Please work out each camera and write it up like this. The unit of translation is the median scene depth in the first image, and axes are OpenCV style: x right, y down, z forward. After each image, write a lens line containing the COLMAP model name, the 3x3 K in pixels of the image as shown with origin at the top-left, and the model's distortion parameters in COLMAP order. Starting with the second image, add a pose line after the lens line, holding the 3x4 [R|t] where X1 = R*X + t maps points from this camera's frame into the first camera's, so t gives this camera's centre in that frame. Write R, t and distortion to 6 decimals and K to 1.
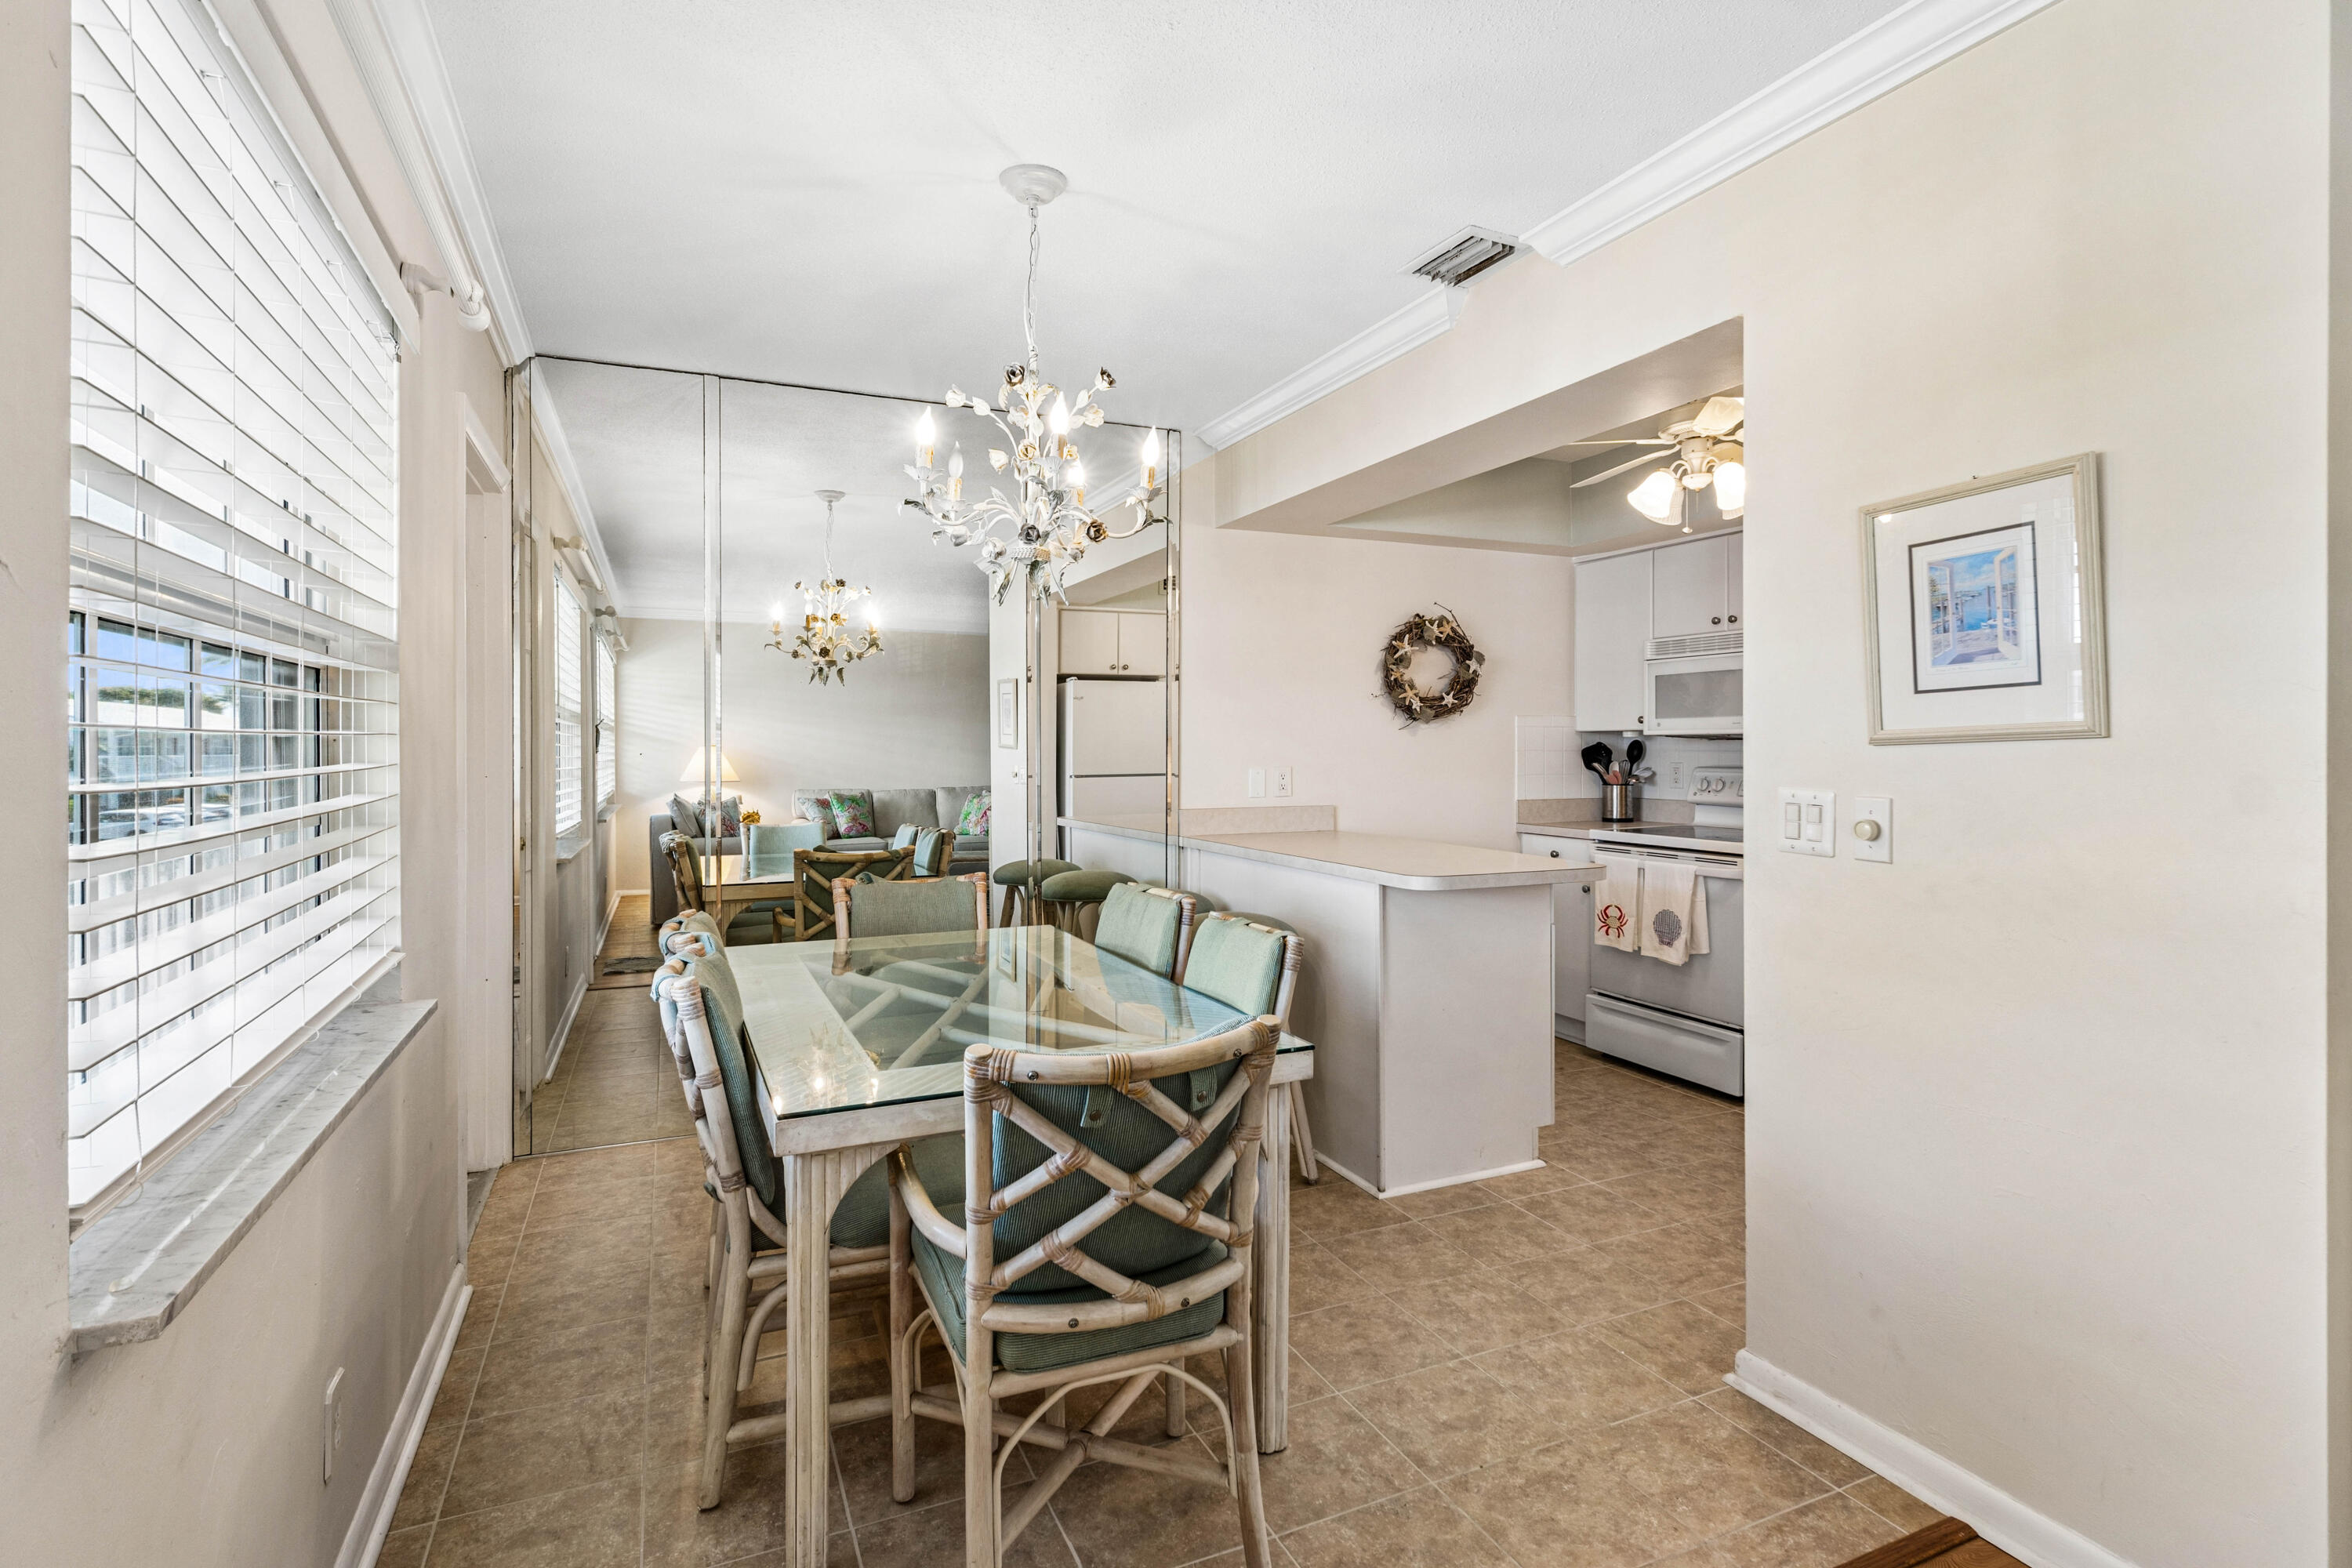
lens RADIAL K [[1166.4, 0, 1205.6], [0, 1166.4, 742.2], [0, 0, 1]] dist [-0.002671, 0.008124]
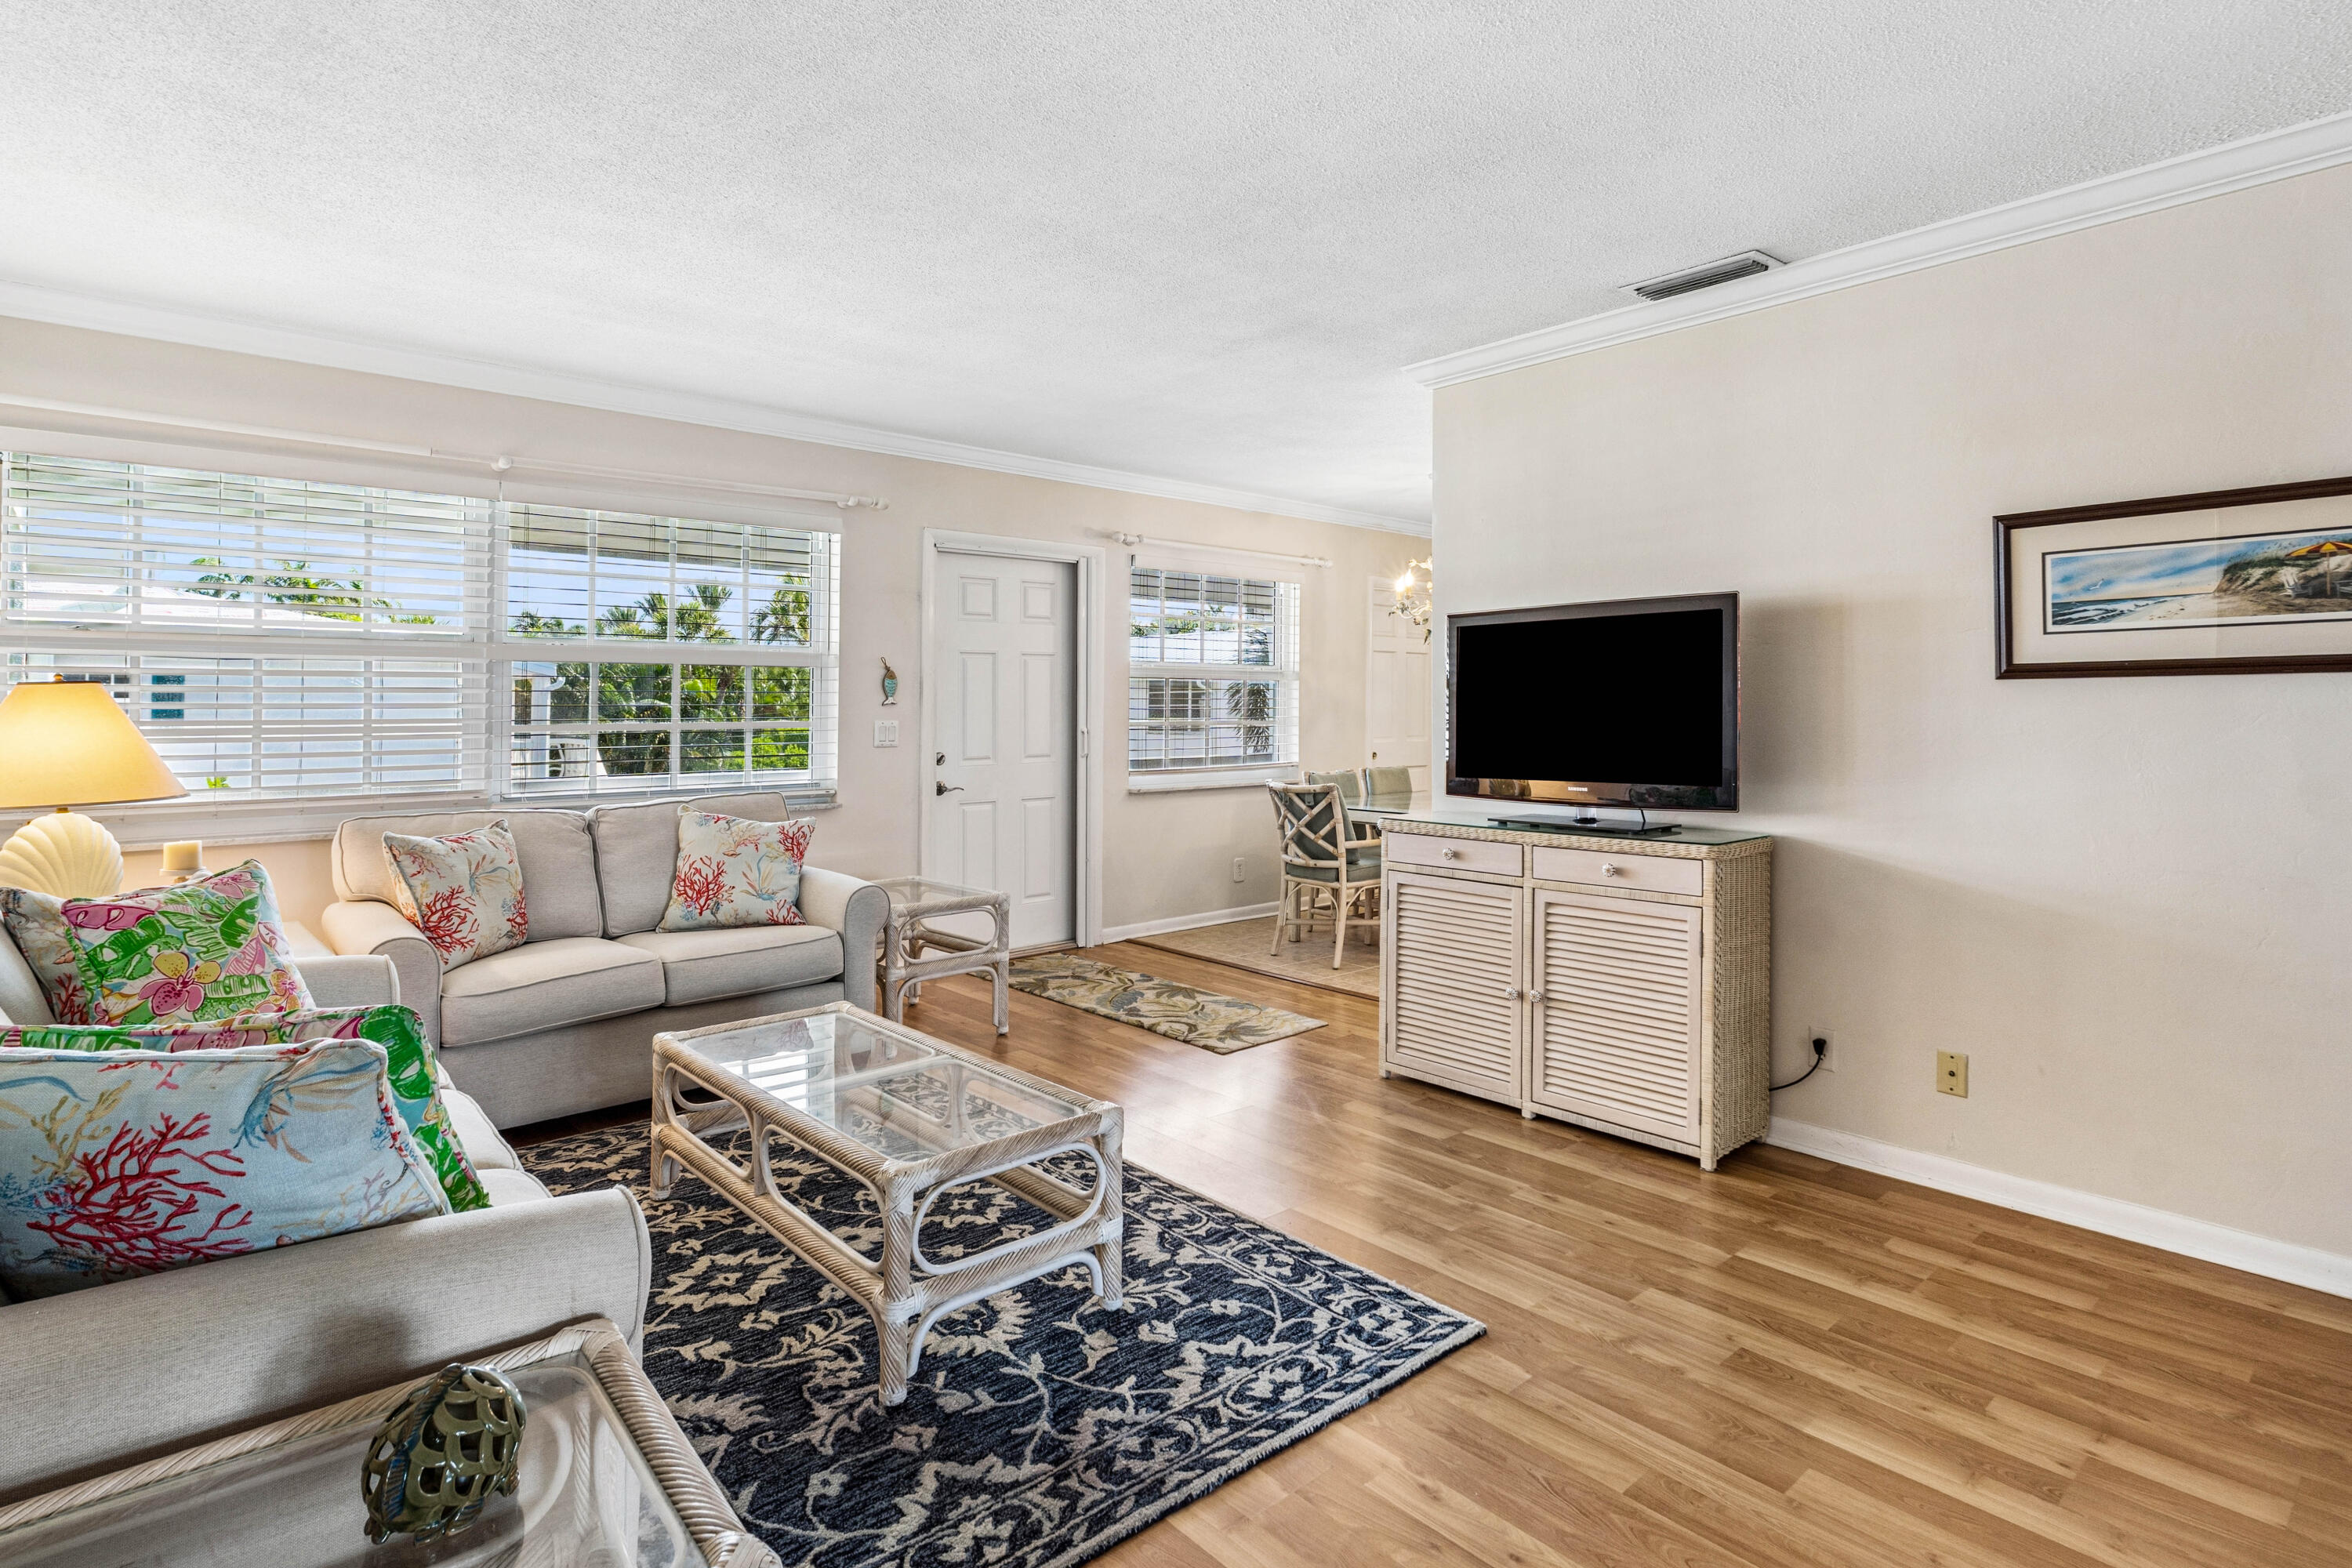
lens RADIAL K [[1194.8, 0, 1196.8], [0, 1194.8, 698.1], [0, 0, 1]] dist [0.004950, -0.000050]
pose [[0.288205, -0.006397, -0.957547, 1.288206], [0.004790, 0.999975, -0.005239, 0.003525], [0.957557, -0.003077, 0.288228, -0.136352]]
